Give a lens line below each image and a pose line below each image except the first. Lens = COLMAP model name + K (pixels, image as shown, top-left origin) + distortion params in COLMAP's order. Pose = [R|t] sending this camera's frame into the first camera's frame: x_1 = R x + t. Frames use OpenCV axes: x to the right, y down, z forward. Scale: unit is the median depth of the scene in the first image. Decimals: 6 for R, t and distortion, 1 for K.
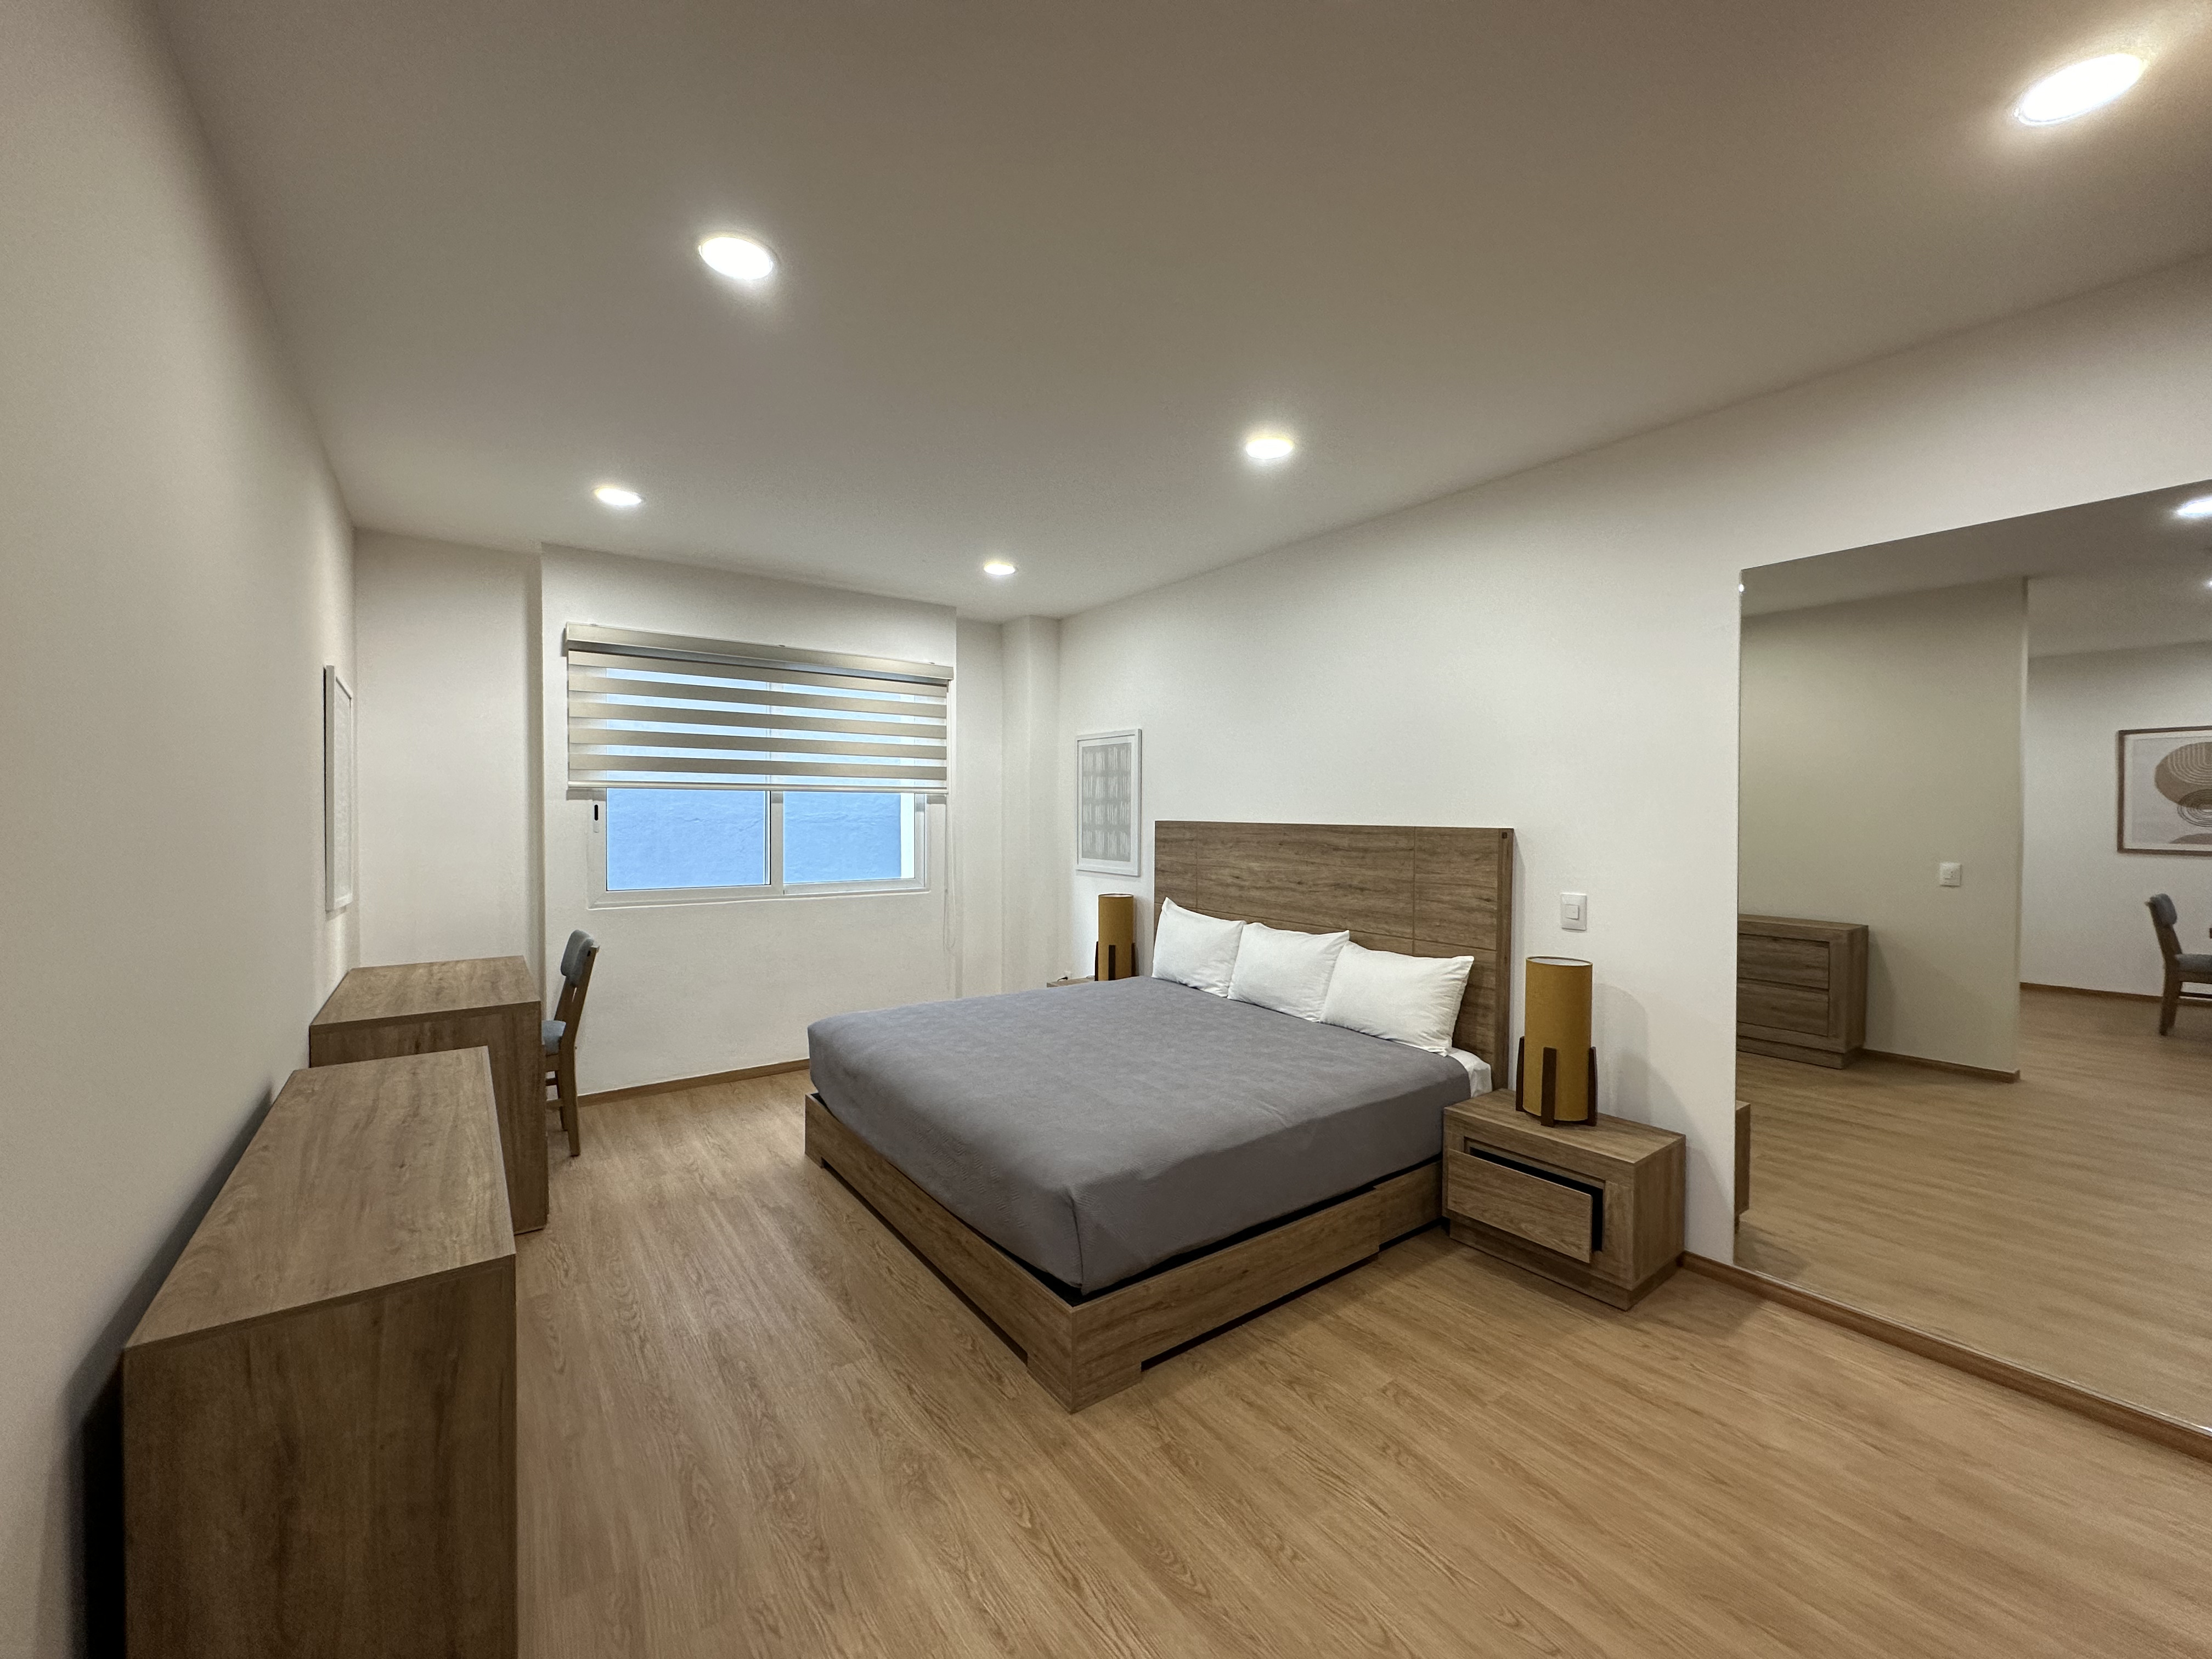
lens RADIAL K [[886.7, 0, 1104.2], [0, 886.7, 829.2], [0, 0, 1]] dist [-0.001980, 0.000711]
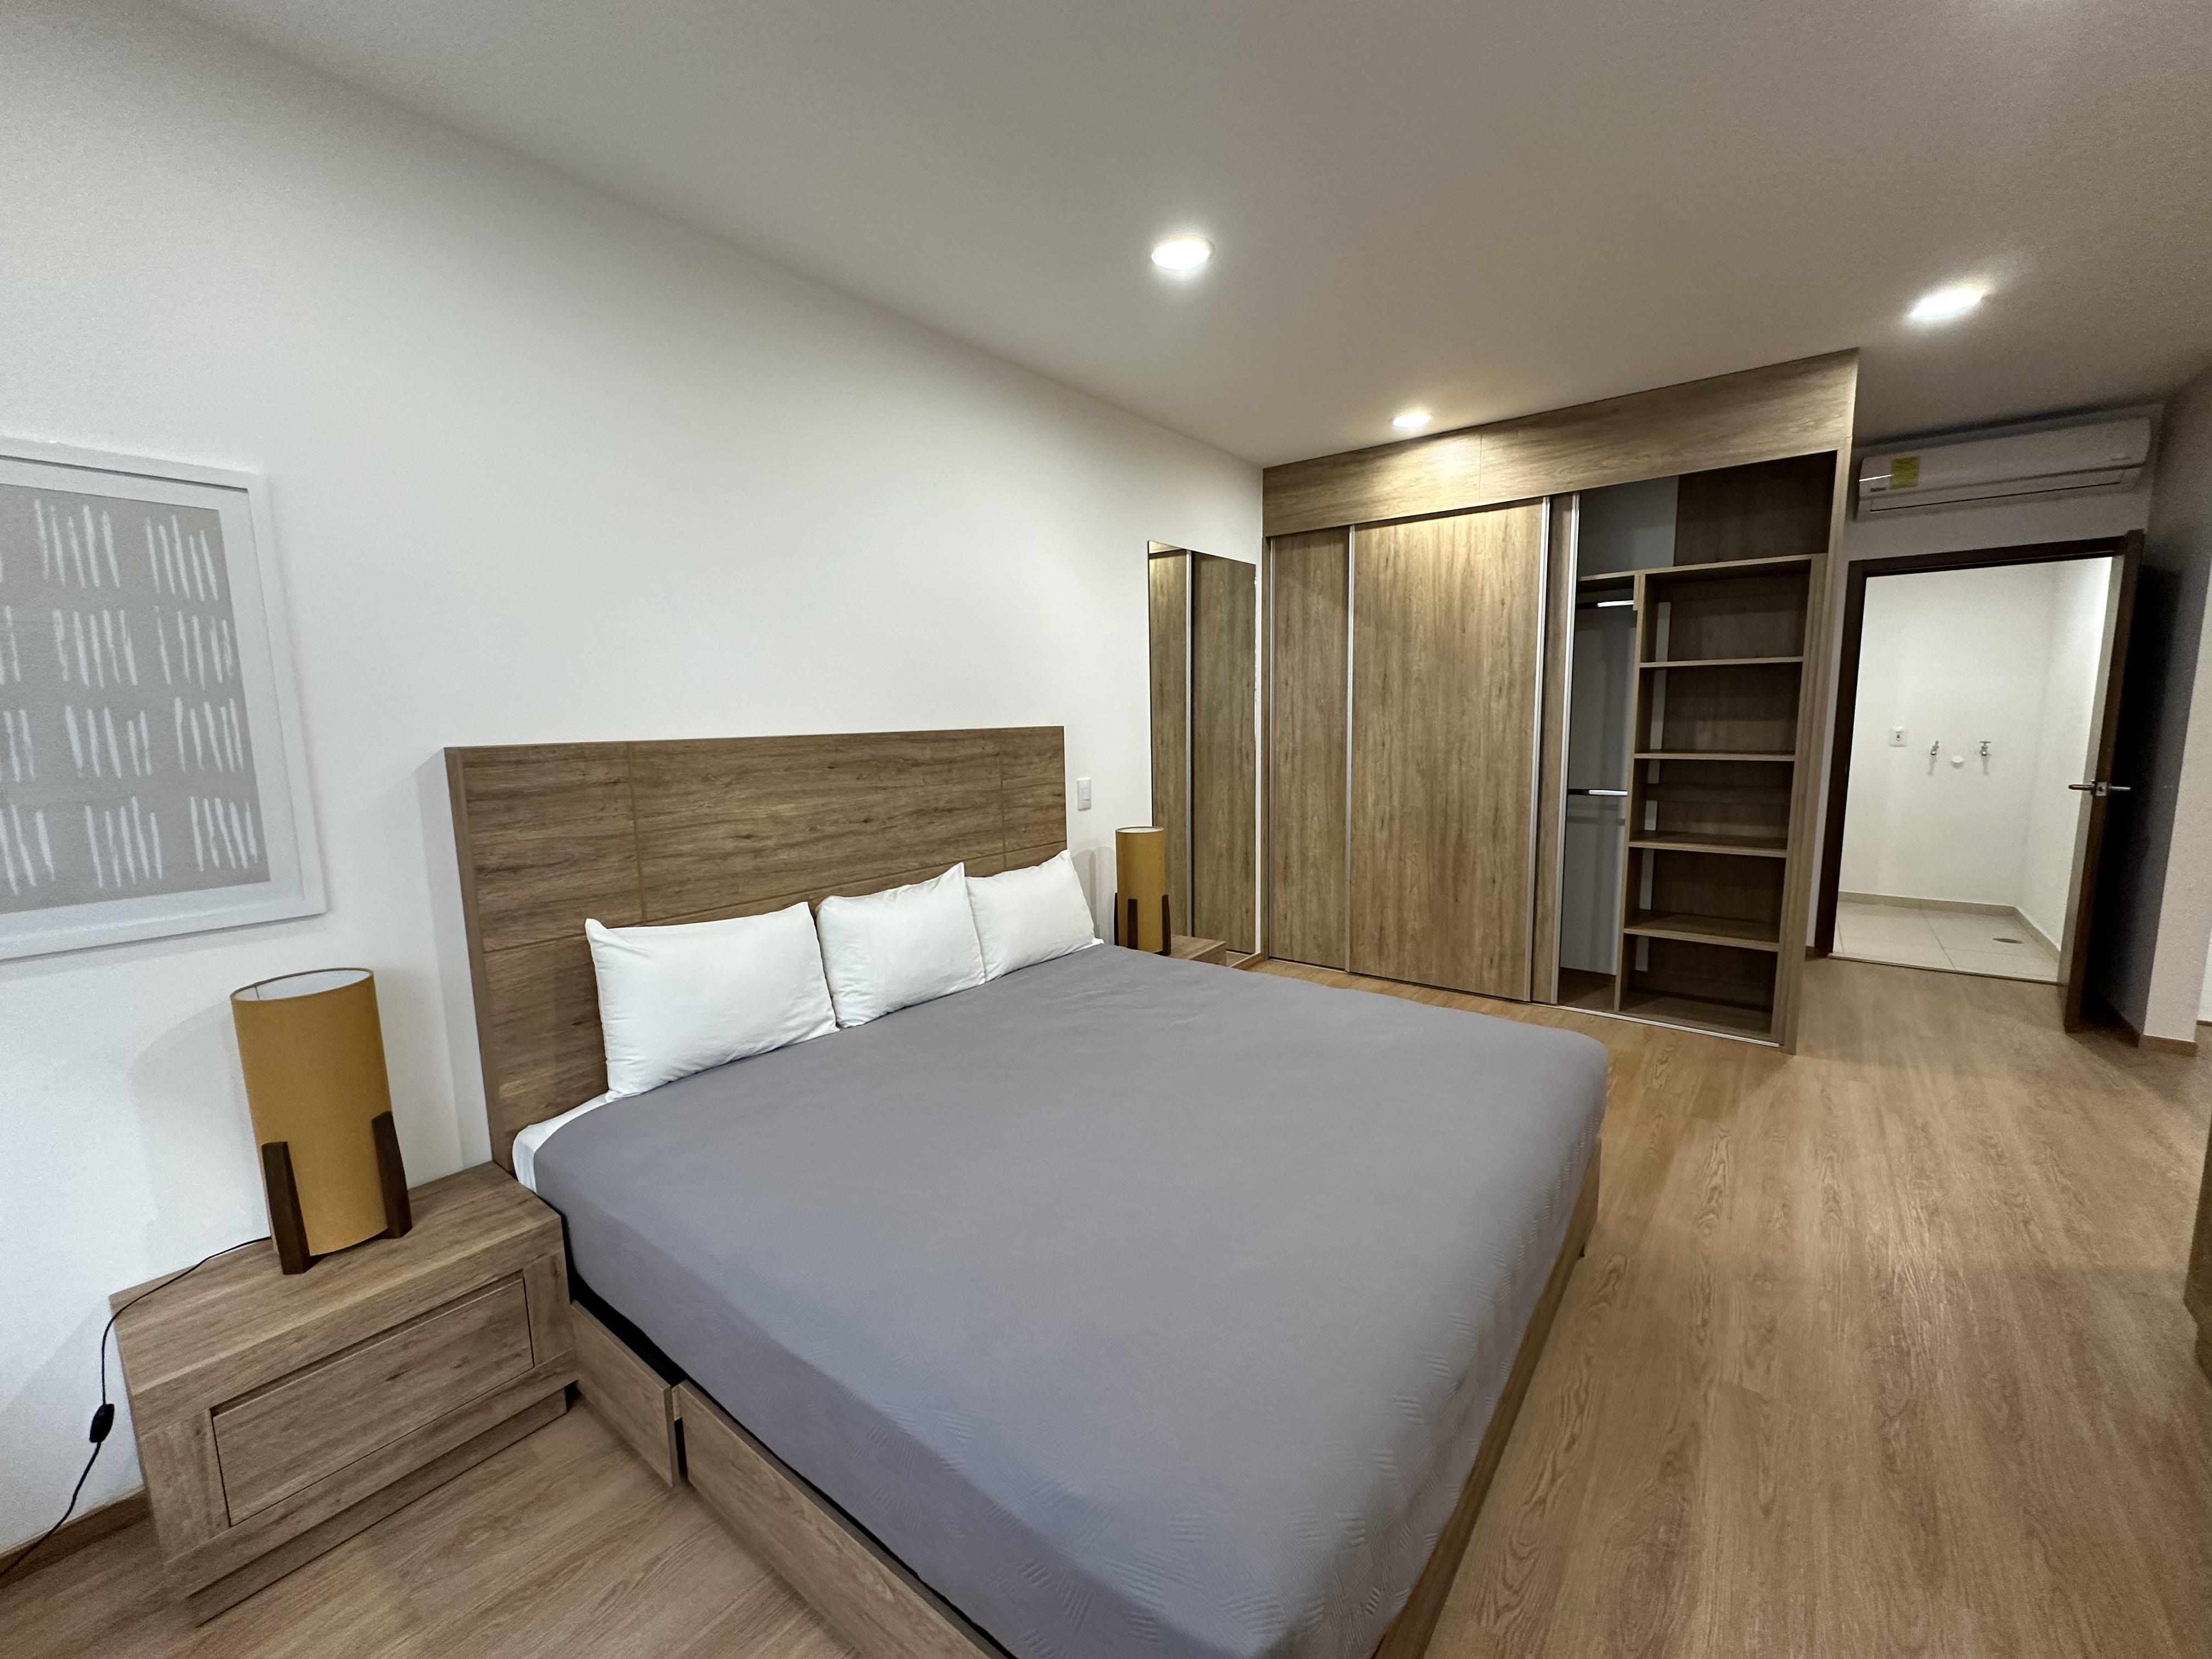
lens RADIAL K [[886.7, 0, 1104.2], [0, 886.7, 829.2], [0, 0, 1]] dist [-0.001980, 0.000711]
pose [[-0.280433, -0.130160, 0.951008, -0.496057], [0.035390, 0.988688, 0.145753, -0.026576], [-0.959221, 0.074530, -0.272655, 1.046961]]
